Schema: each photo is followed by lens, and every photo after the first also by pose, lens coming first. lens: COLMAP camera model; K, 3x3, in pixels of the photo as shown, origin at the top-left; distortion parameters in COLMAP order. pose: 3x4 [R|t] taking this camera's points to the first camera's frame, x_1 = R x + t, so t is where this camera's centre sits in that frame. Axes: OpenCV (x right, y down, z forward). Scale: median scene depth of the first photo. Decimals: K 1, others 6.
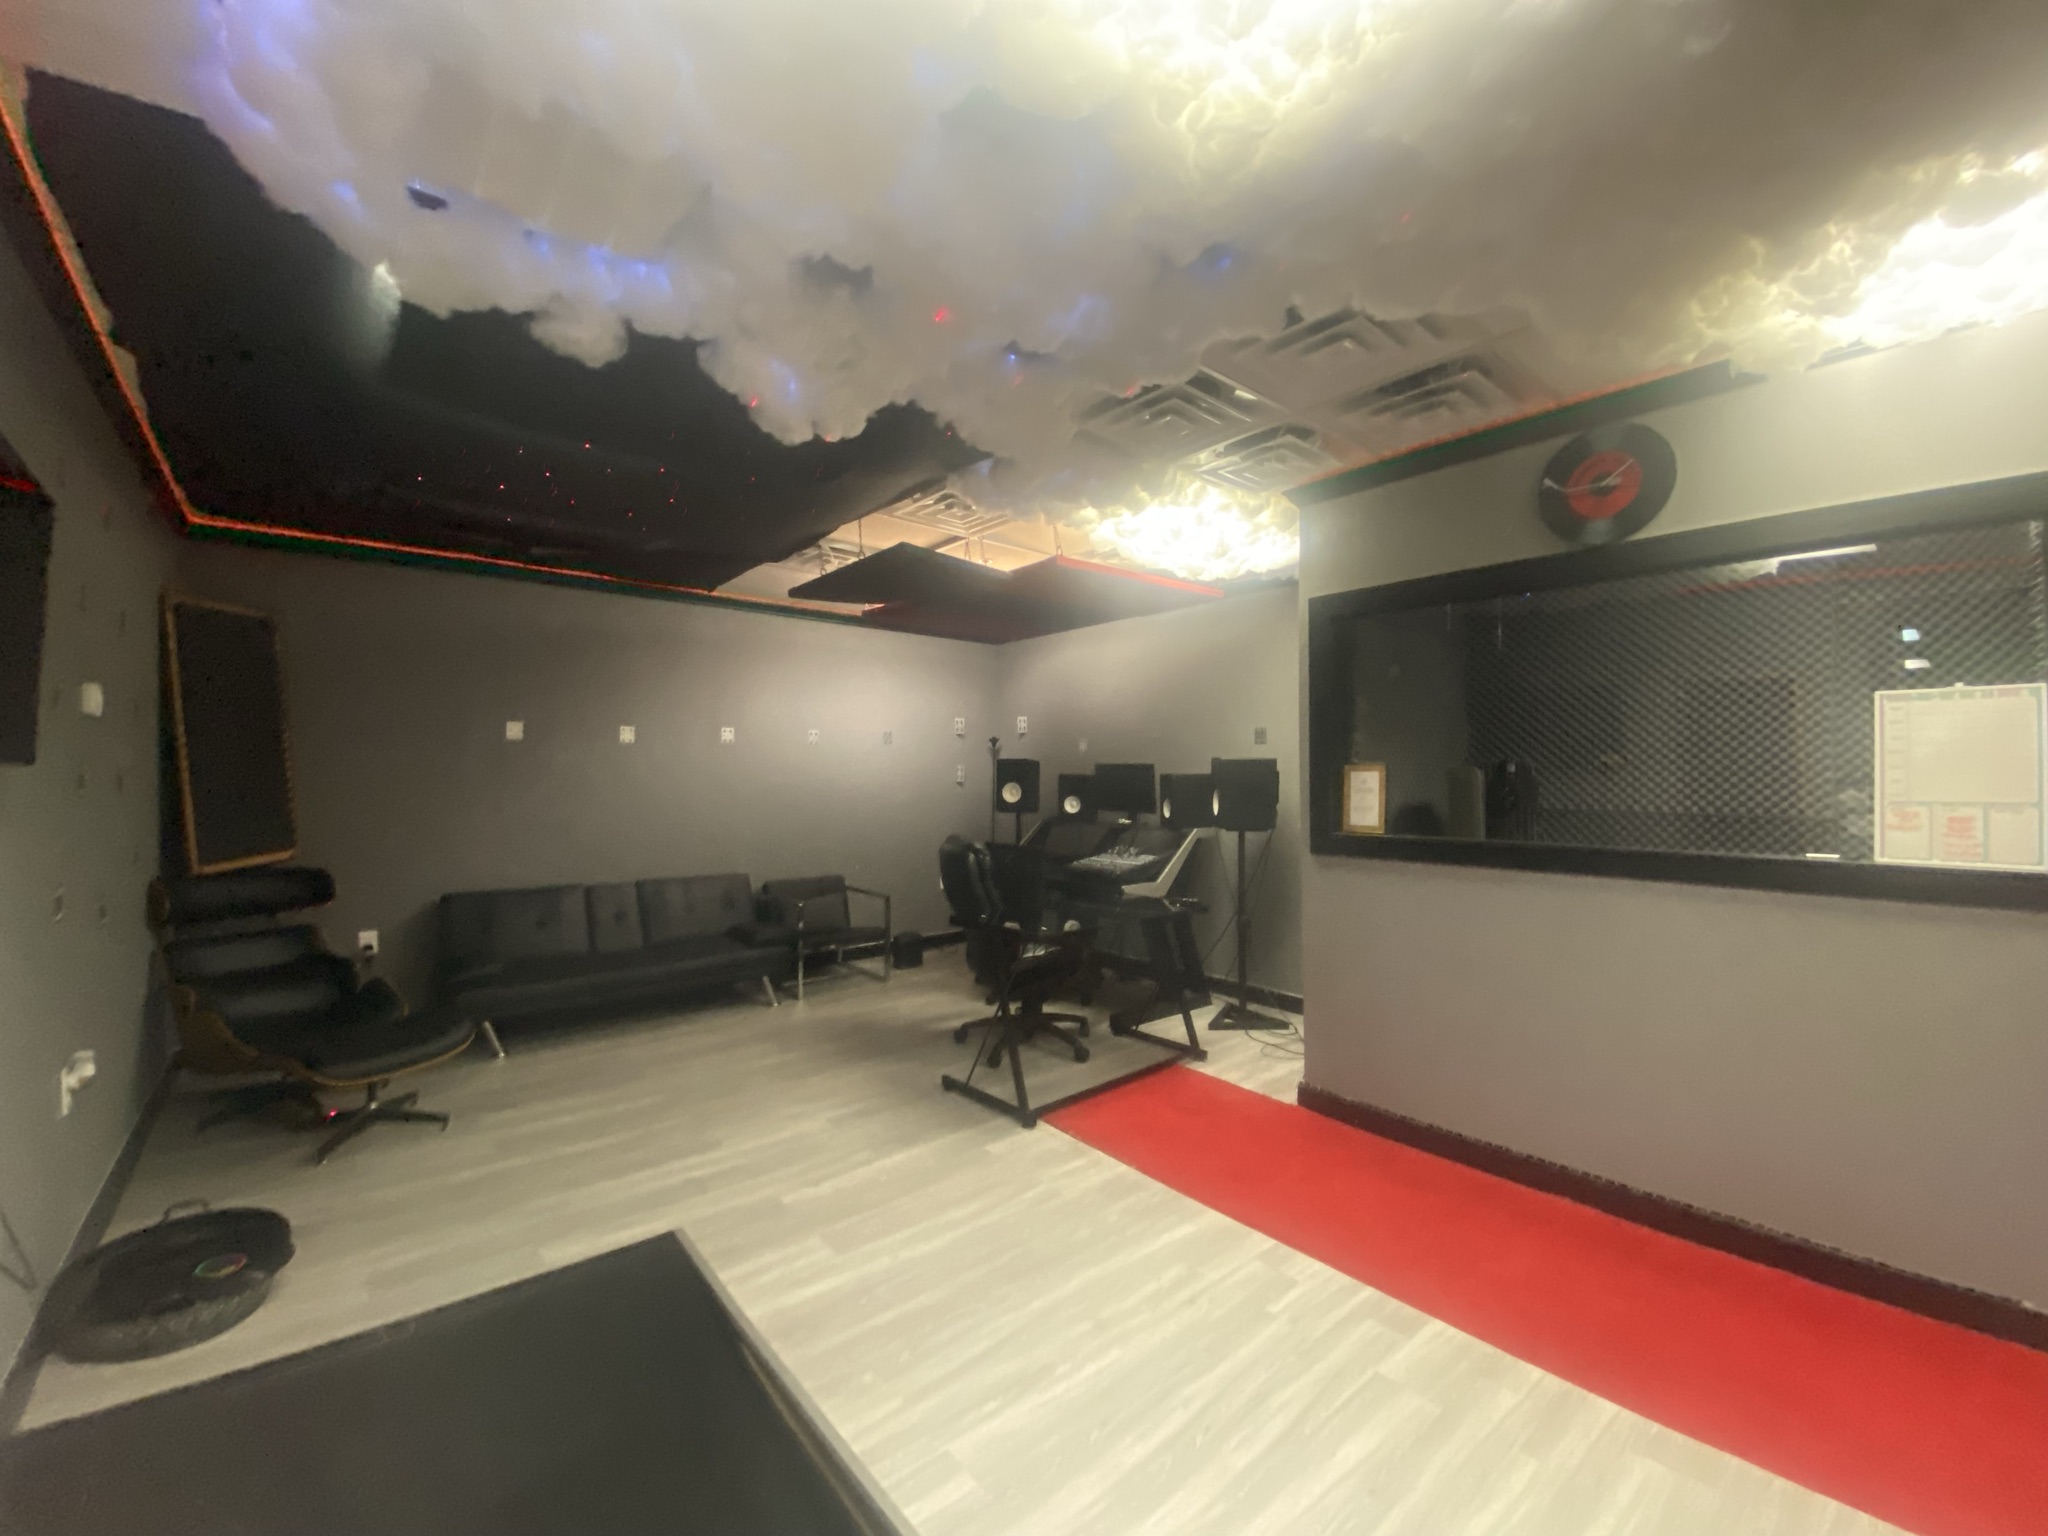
lens RADIAL K [[828.7, 0, 1026.1], [0, 828.7, 764.9], [0, 0, 1]] dist [-0.010778, -0.000691]
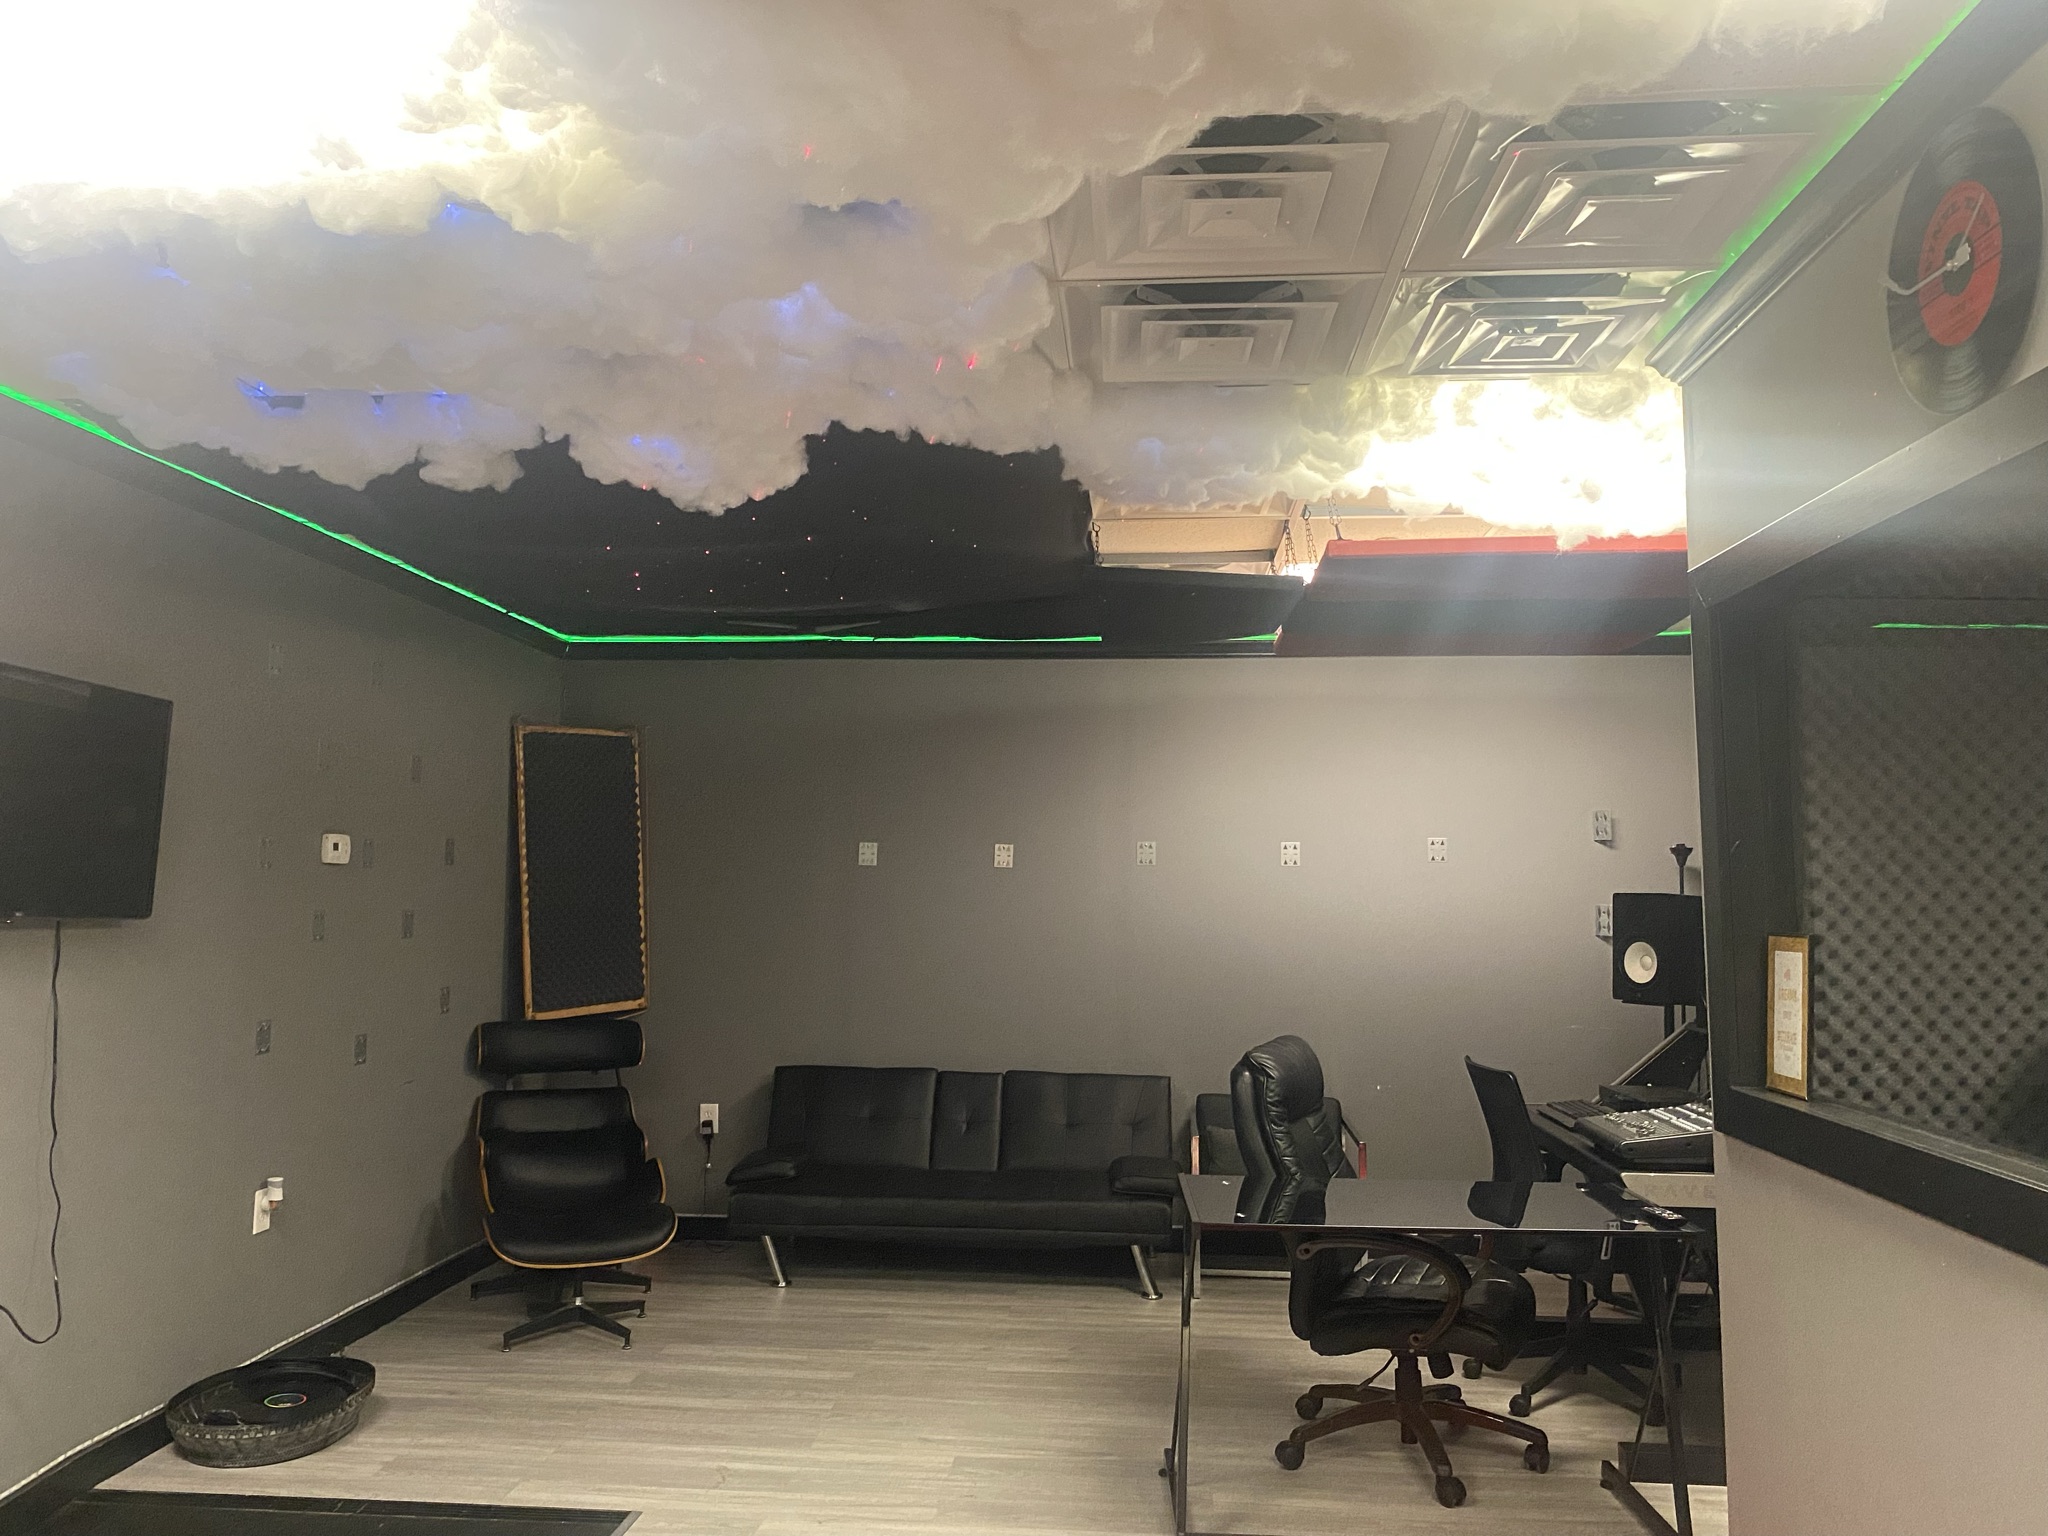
lens RADIAL K [[1595.1, 0, 1022.0], [0, 1595.1, 772.9], [0, 0, 1]] dist [0.029681, -0.021614]
pose [[0.701750, -0.044824, -0.711012, 0.682572], [0.000806, 0.998068, -0.062125, -0.033895], [0.712423, 0.043023, 0.700430, 0.109632]]
